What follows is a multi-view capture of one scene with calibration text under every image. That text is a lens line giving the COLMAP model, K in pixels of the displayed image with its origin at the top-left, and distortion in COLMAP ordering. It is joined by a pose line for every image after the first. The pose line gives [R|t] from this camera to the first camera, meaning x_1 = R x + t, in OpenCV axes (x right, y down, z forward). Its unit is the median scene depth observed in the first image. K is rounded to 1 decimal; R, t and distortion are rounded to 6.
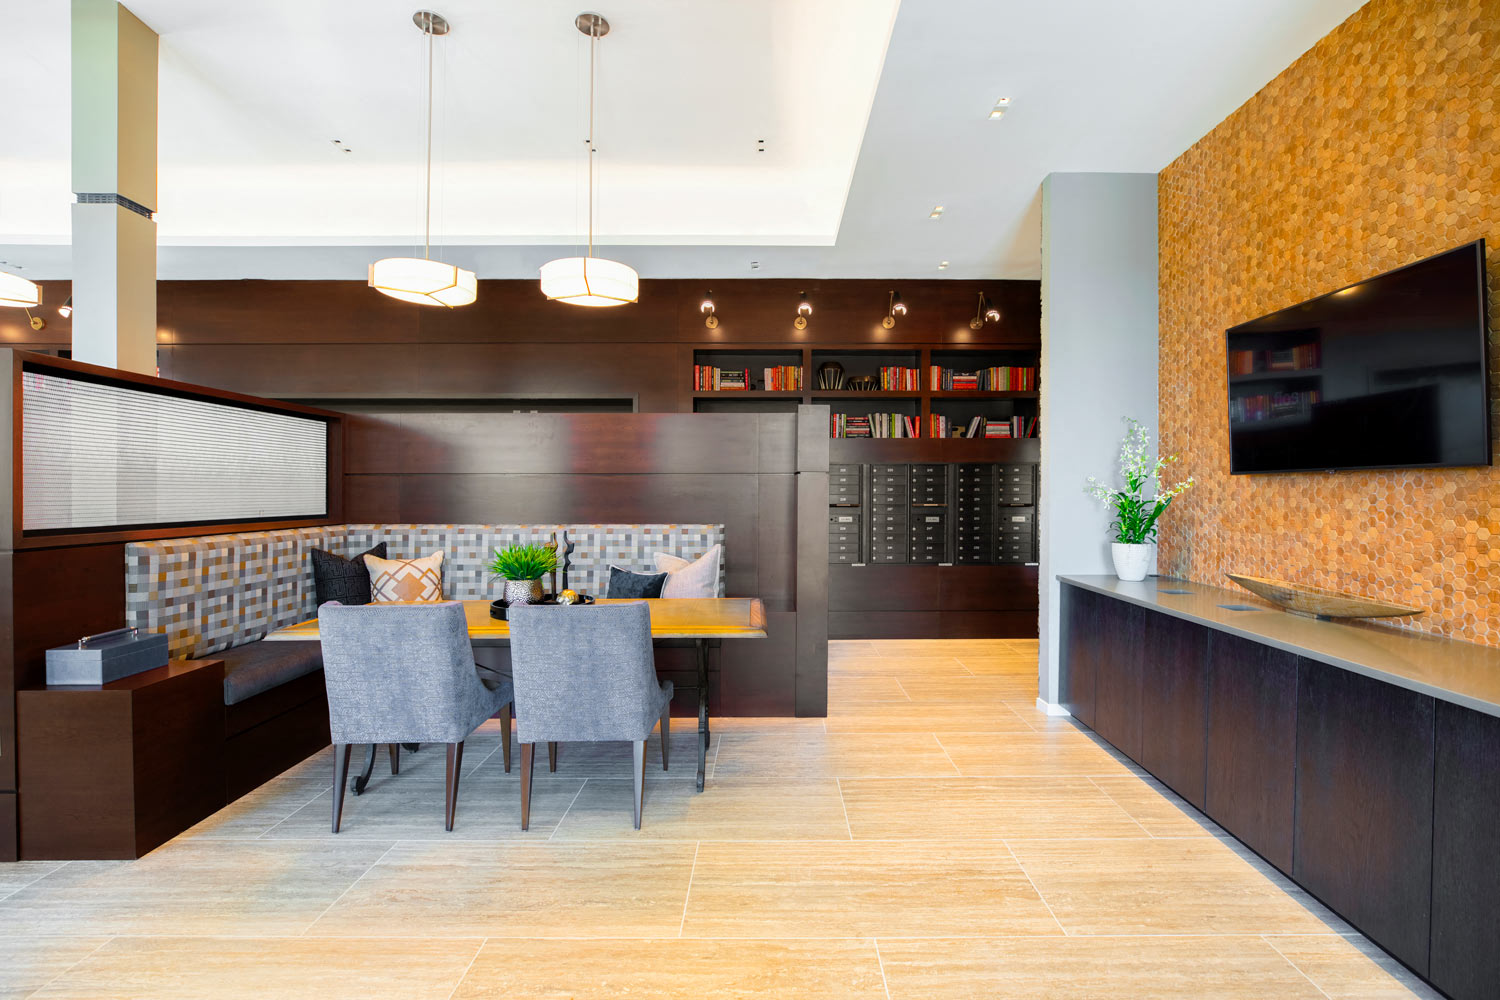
lens RADIAL K [[695.1, 0, 755.7], [0, 695.1, 495.3], [0, 0, 1]] dist [0.039240, 0.000850]
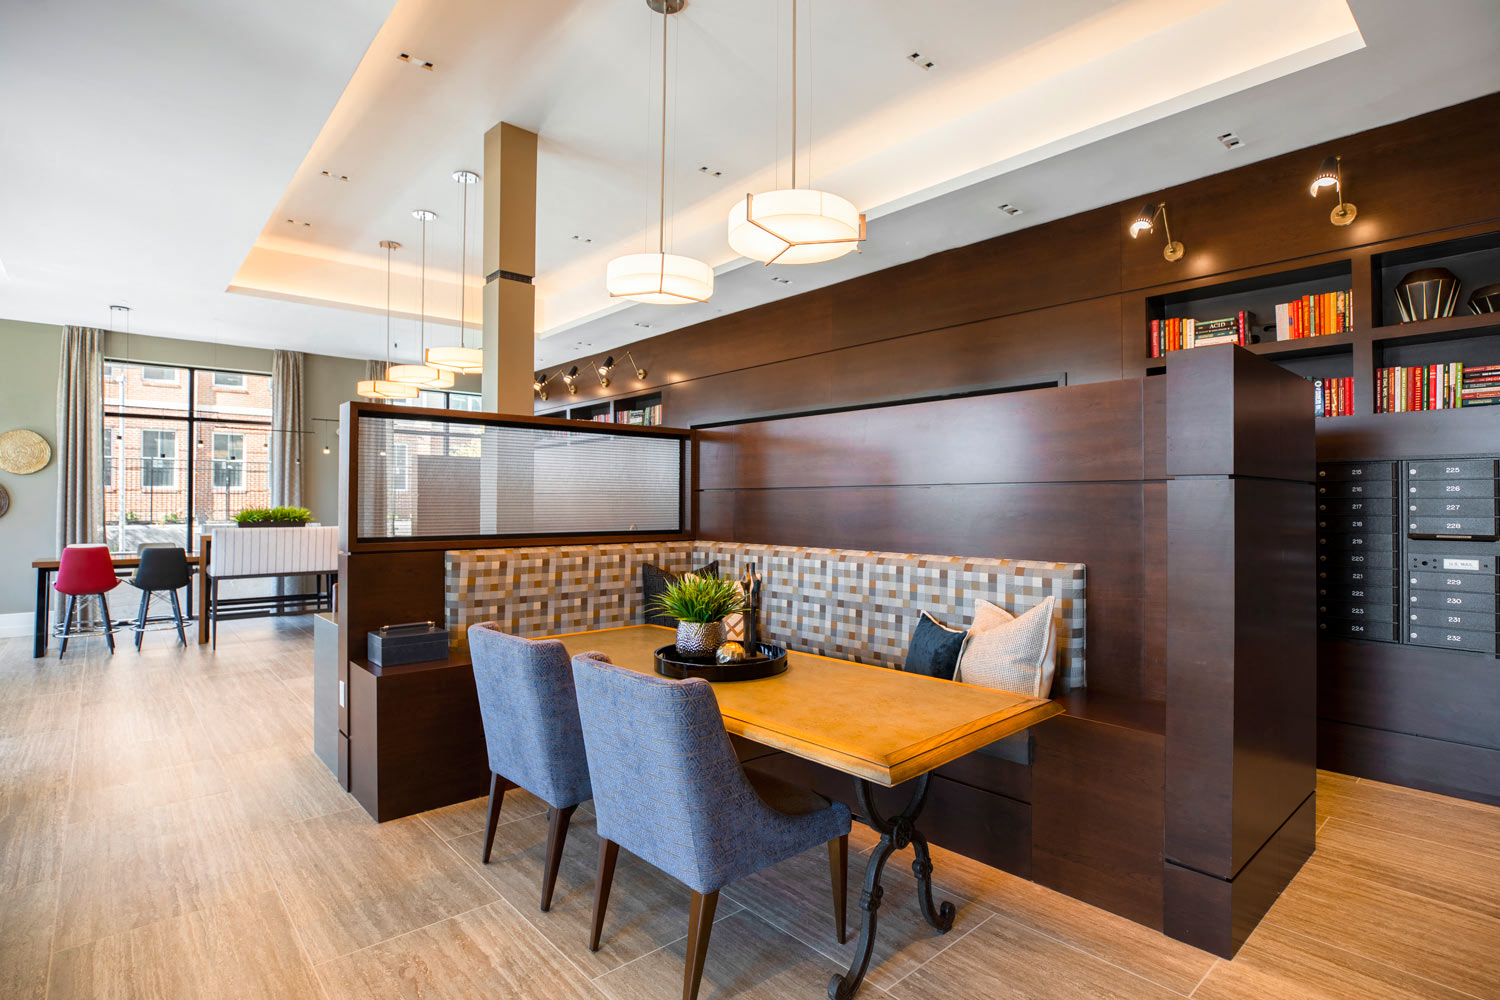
lens RADIAL K [[730.3, 0, 747.1], [0, 730.3, 491.7], [0, 0, 1]] dist [-0.016209, 0.000726]
pose [[0.680415, -0.011770, -0.732733, 0.243018], [-0.007797, 0.999698, -0.023299, -0.004779], [0.732786, 0.021566, 0.680118, 0.374613]]
